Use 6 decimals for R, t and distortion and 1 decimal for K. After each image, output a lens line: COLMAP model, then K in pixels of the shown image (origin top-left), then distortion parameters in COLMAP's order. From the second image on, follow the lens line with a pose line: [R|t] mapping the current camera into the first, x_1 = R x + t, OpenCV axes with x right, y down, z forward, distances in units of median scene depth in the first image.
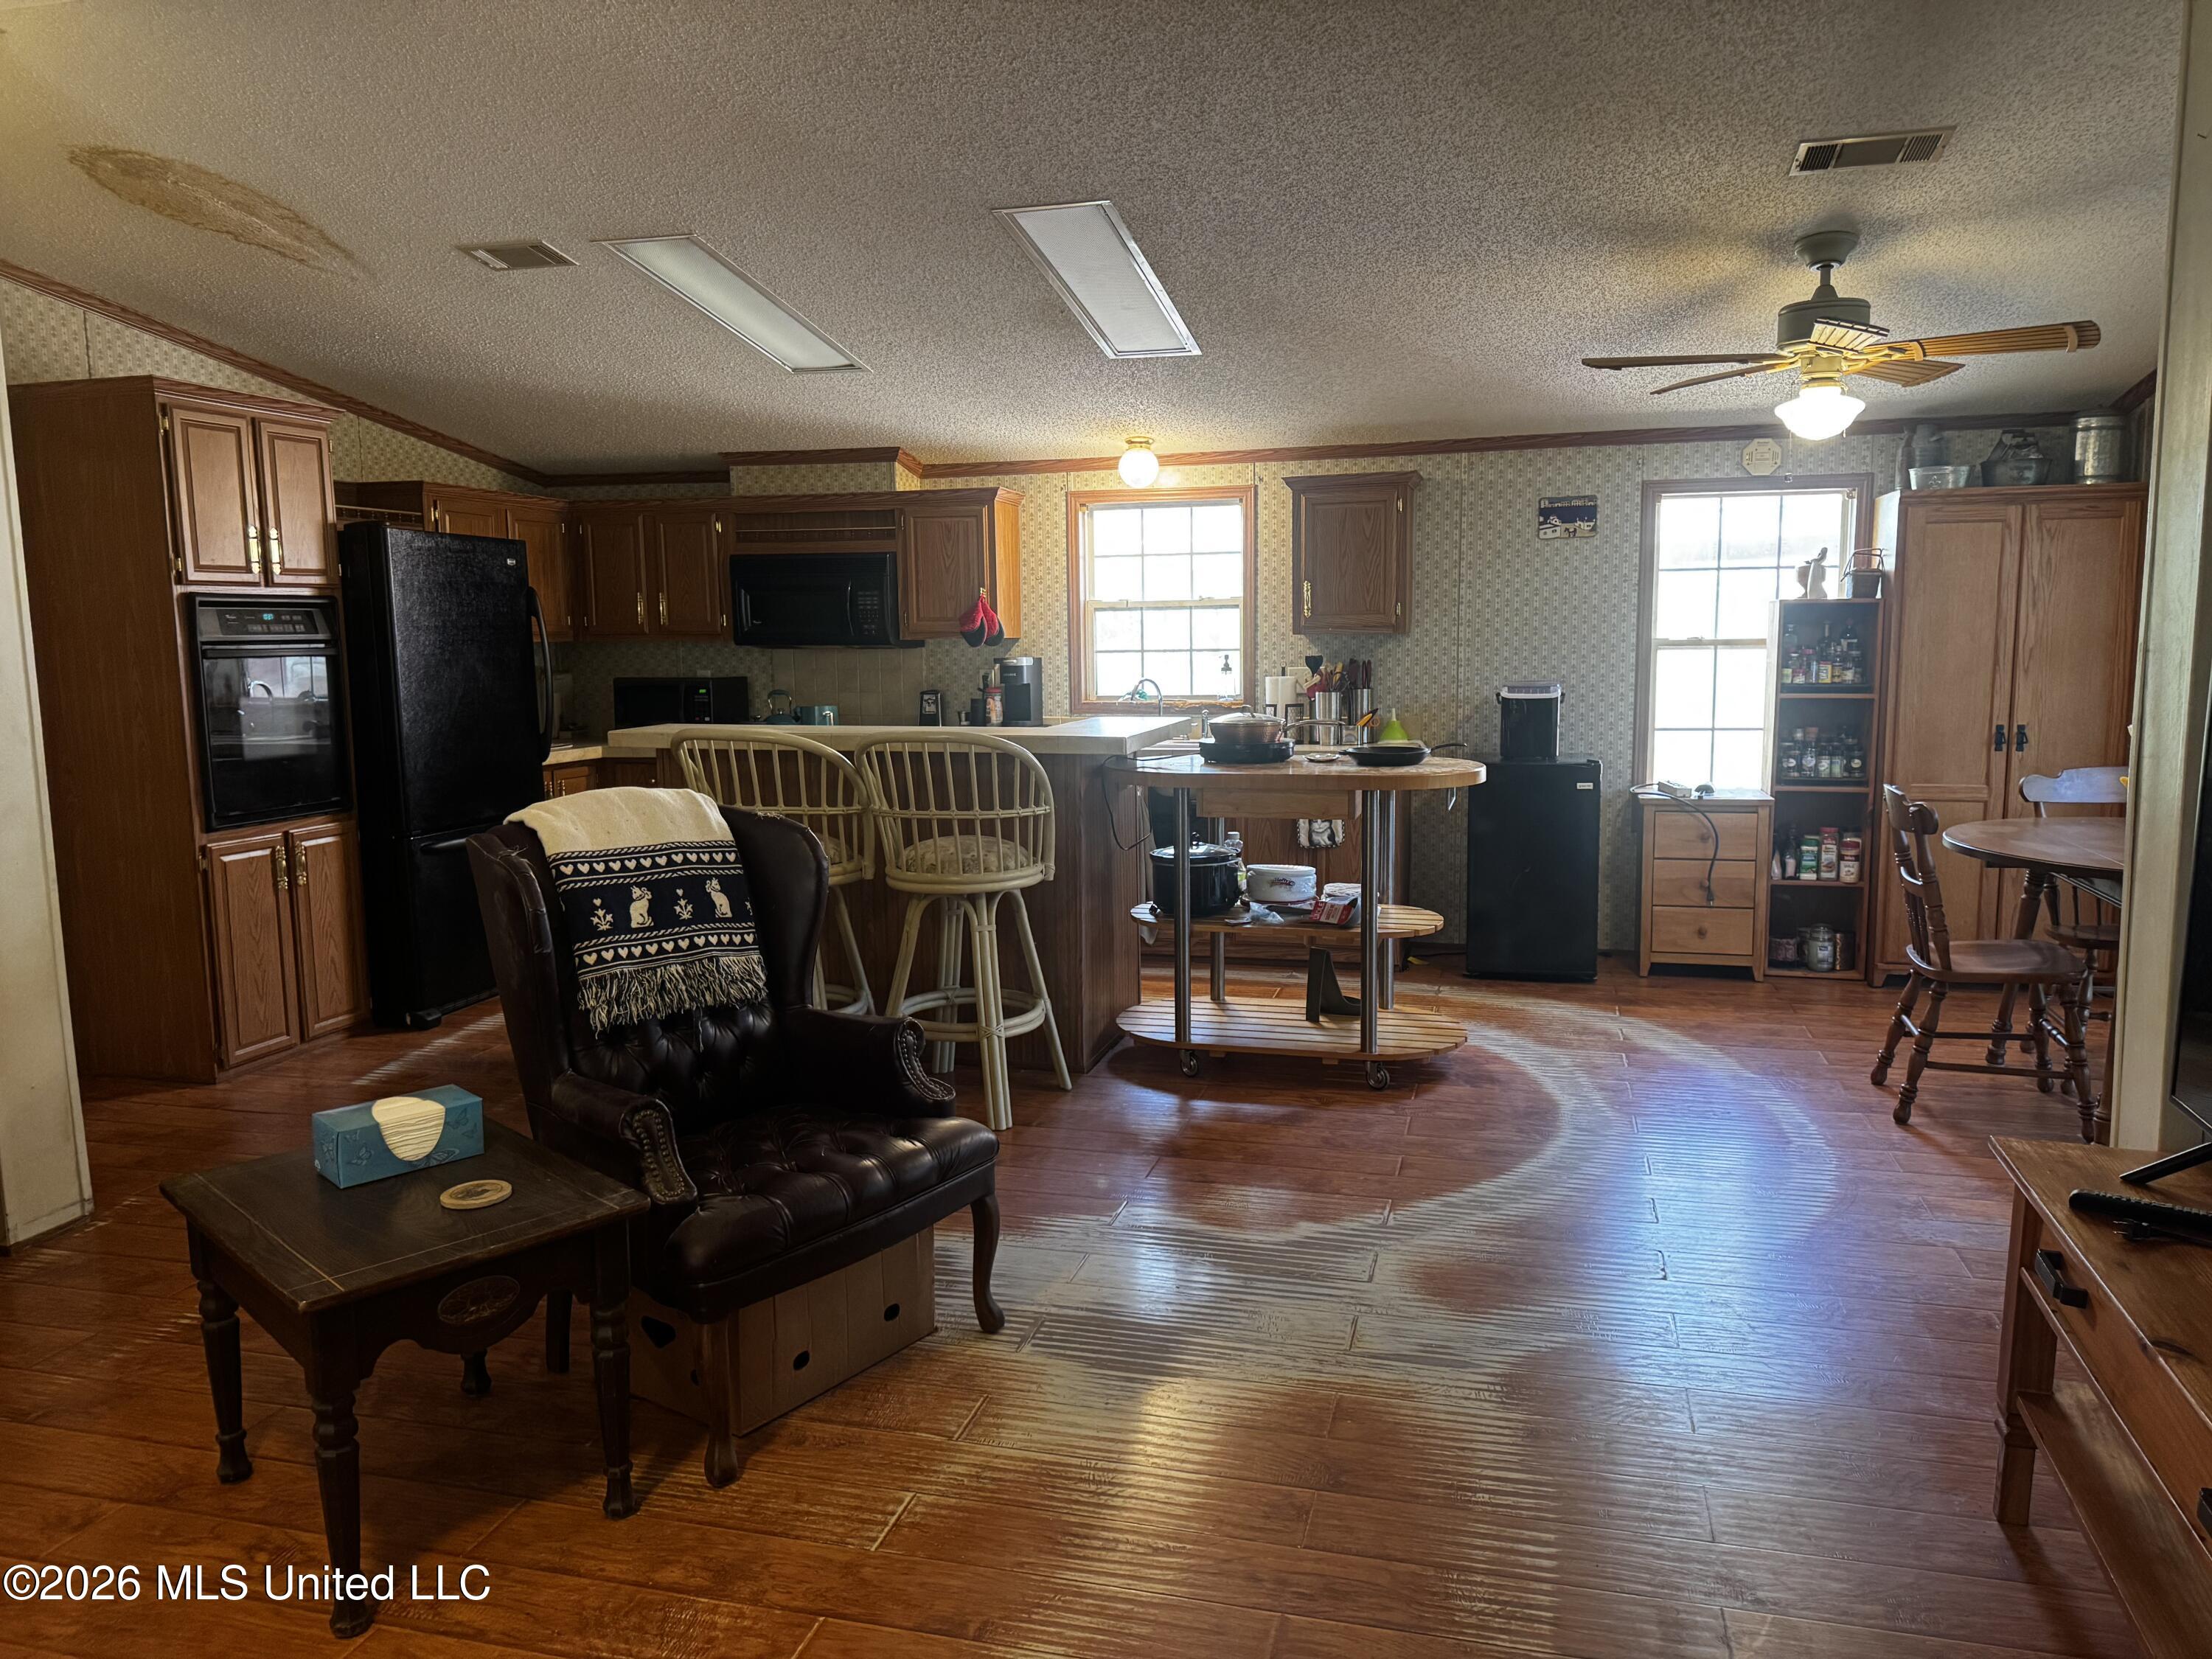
lens RADIAL K [[1552.7, 0, 1116.5], [0, 1552.7, 822.4], [0, 0, 1]] dist [0.113754, -0.165548]
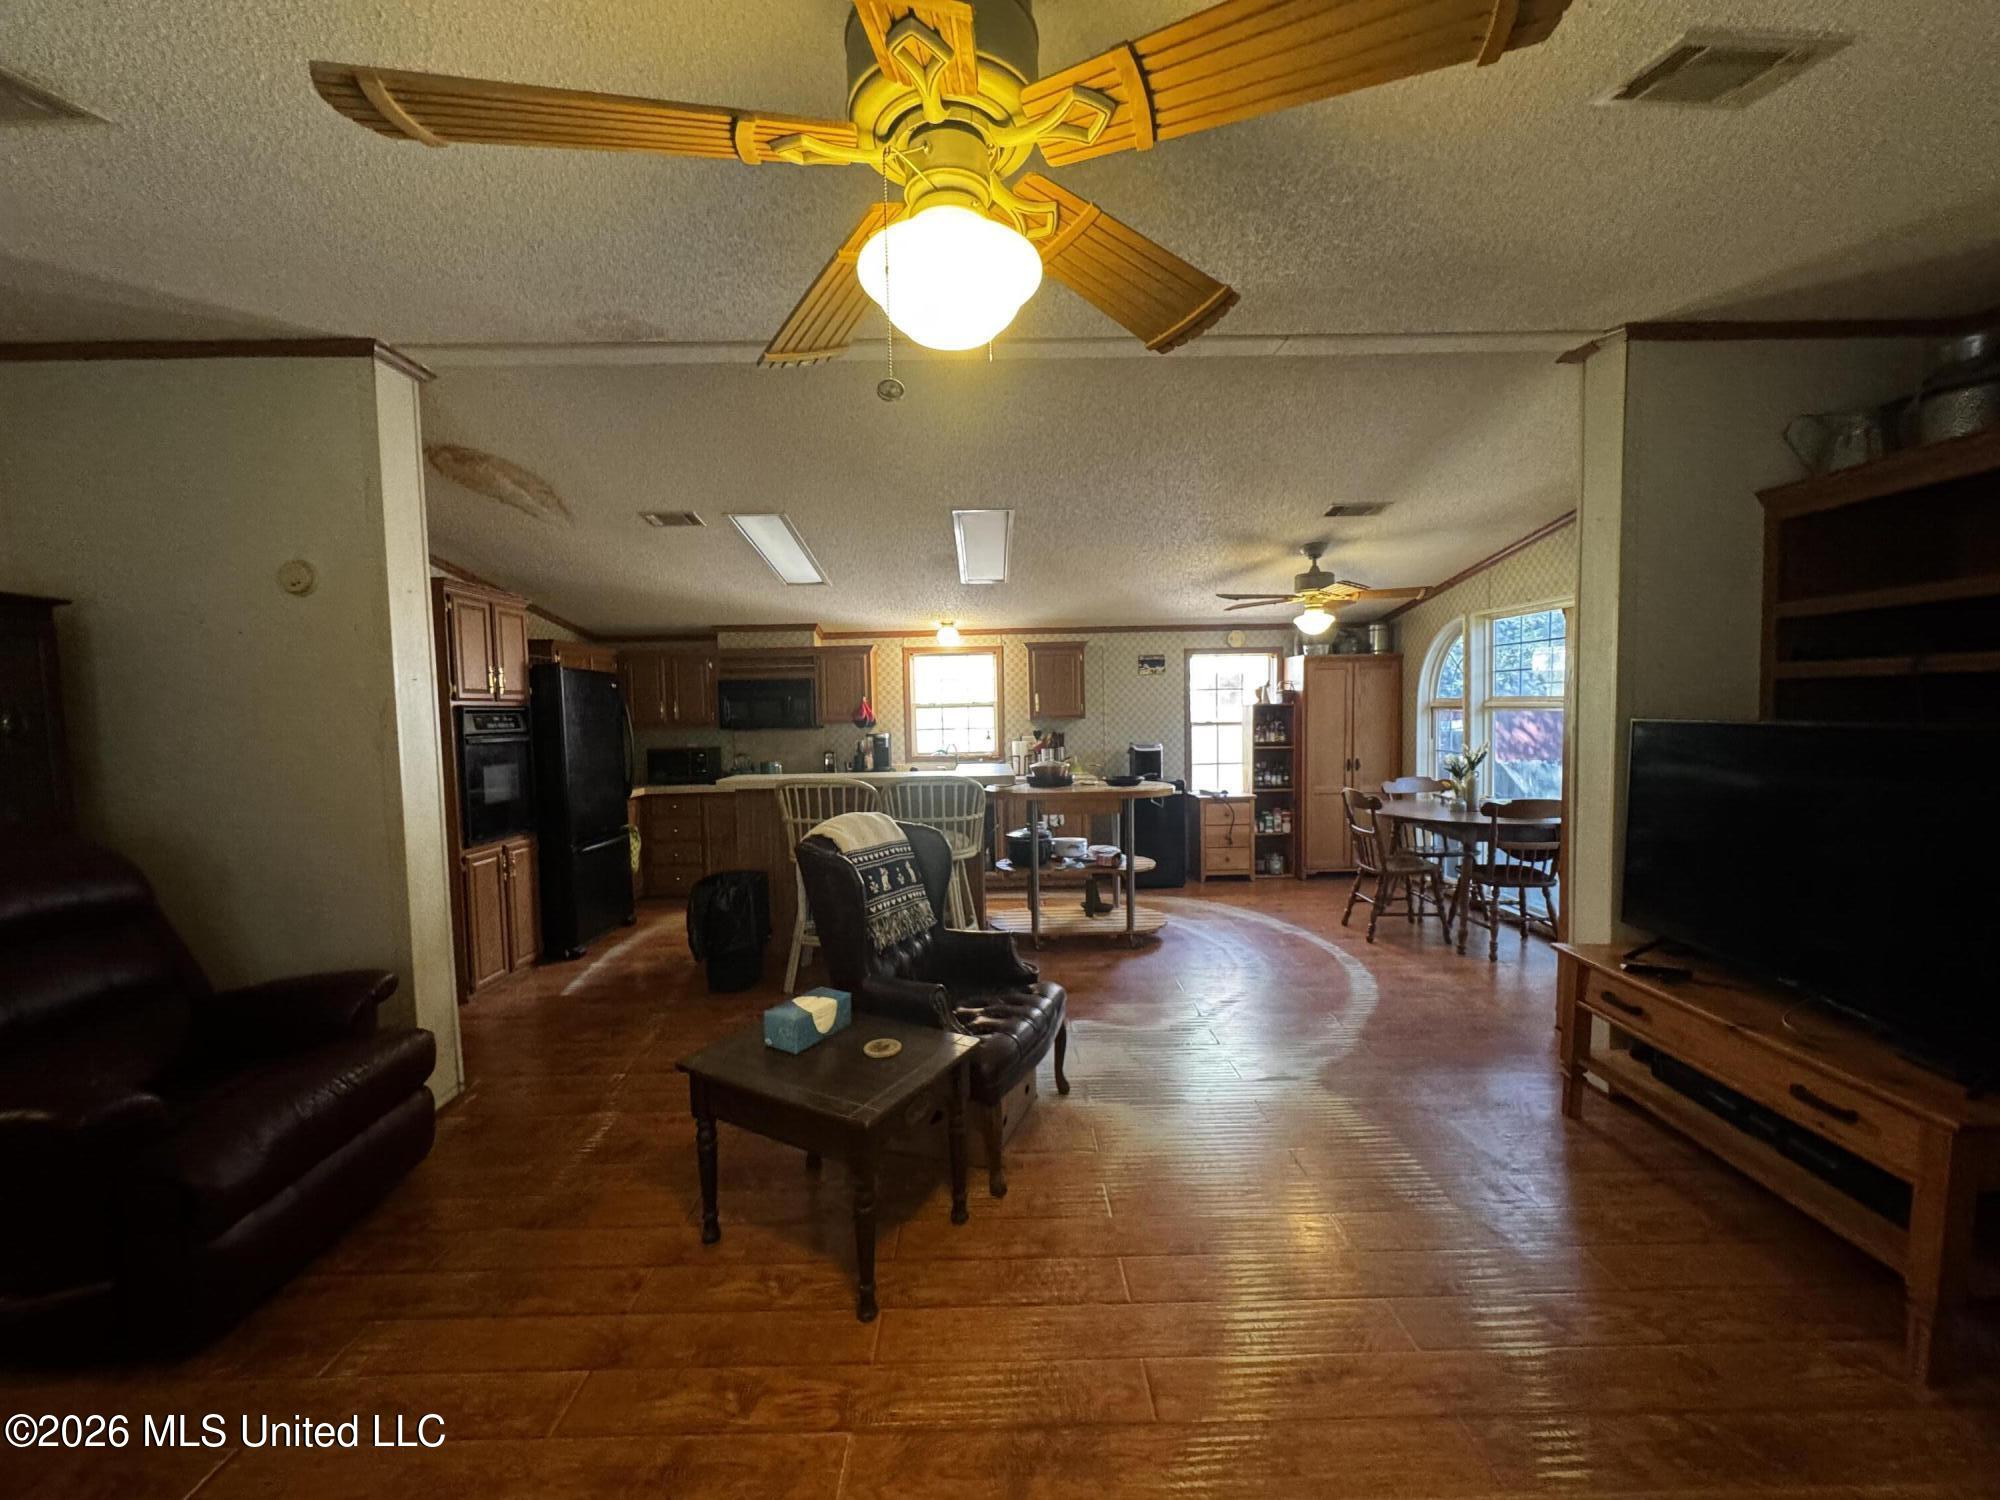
lens RADIAL K [[802.9, 0, 1001.6], [0, 802.9, 754.9], [0, 0, 1]] dist [-0.000423, -0.000020]
pose [[0.964599, -0.021103, 0.262874, -0.202608], [0.040106, 0.996938, -0.067132, -0.010216], [-0.260652, 0.075298, 0.962492, 0.030573]]
